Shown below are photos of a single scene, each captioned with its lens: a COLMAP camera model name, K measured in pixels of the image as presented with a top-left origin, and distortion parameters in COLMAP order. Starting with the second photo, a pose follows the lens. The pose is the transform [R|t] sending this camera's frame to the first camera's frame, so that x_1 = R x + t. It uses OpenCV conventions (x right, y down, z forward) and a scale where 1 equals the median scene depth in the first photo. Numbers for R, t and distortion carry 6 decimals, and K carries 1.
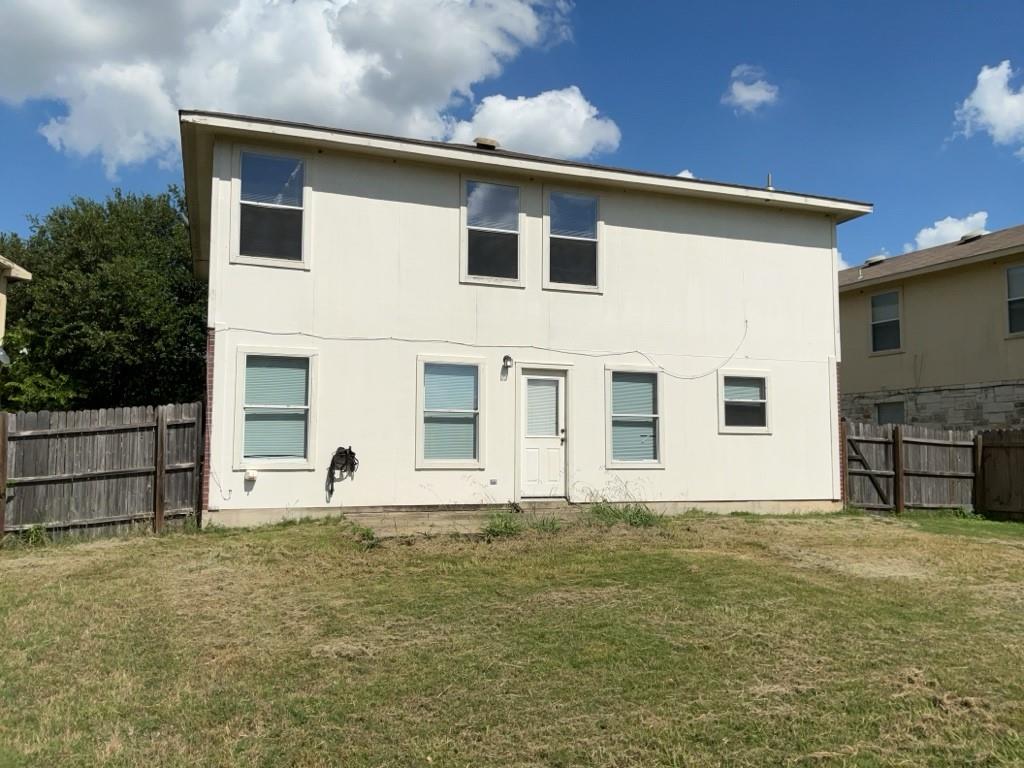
lens RADIAL K [[795.0, 0, 512.0], [0, 795.0, 384.0], [0, 0, 1]] dist [0.010979, 0.000070]
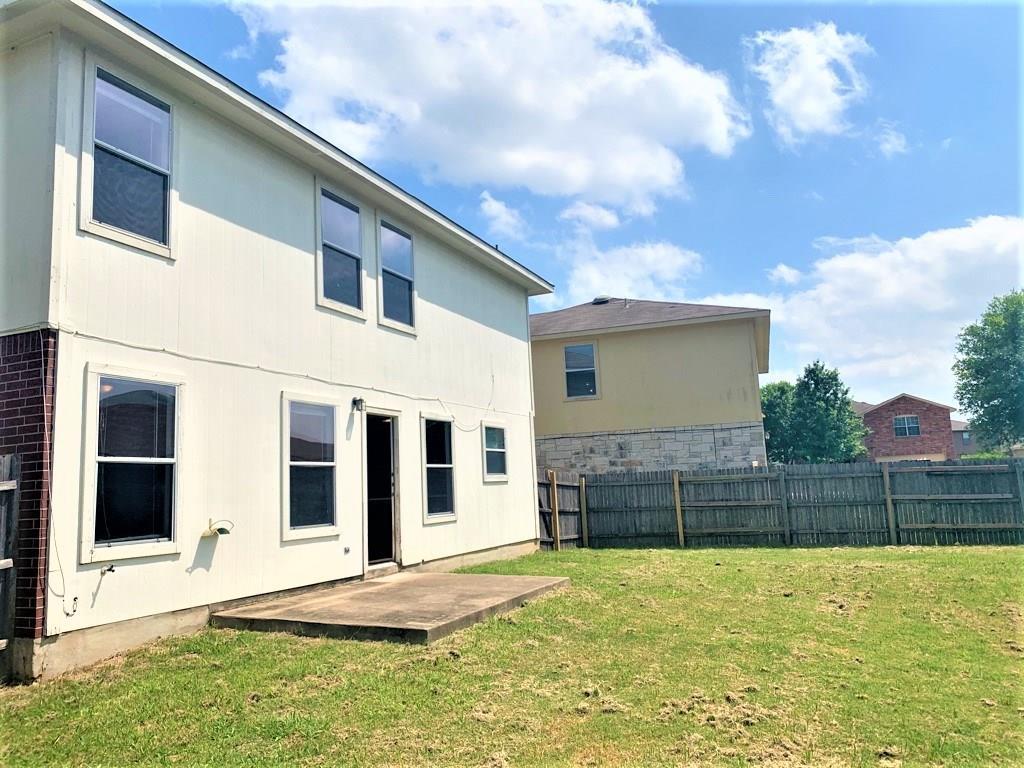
lens RADIAL K [[780.7, 0, 510.7], [0, 780.7, 363.3], [0, 0, 1]] dist [-0.009057, -0.010323]
pose [[0.680823, 0.081596, 0.727889, -0.496766], [-0.018773, 0.995393, -0.094023, 0.002984], [-0.732207, 0.050348, 0.679218, 0.304887]]
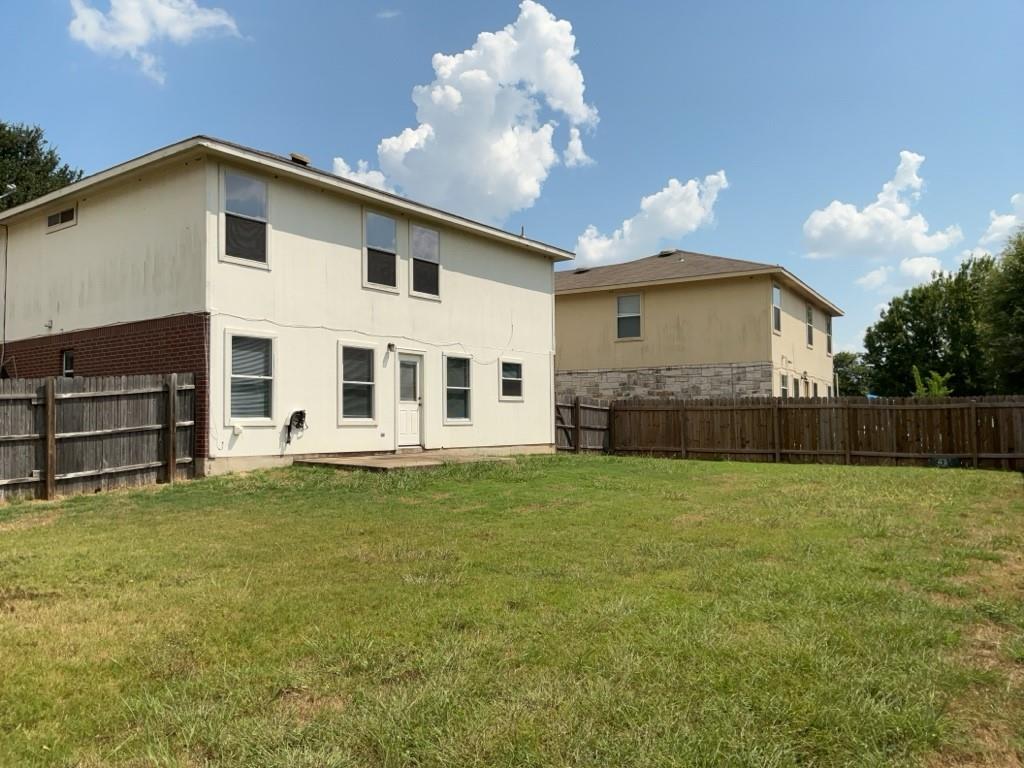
lens RADIAL K [[795.0, 0, 512.0], [0, 795.0, 384.0], [0, 0, 1]] dist [0.010979, 0.000070]
pose [[0.827960, 0.018358, 0.560487, -0.592957], [-0.039763, 0.998870, 0.026022, -0.009393], [-0.559376, -0.043832, 0.827754, -0.255915]]
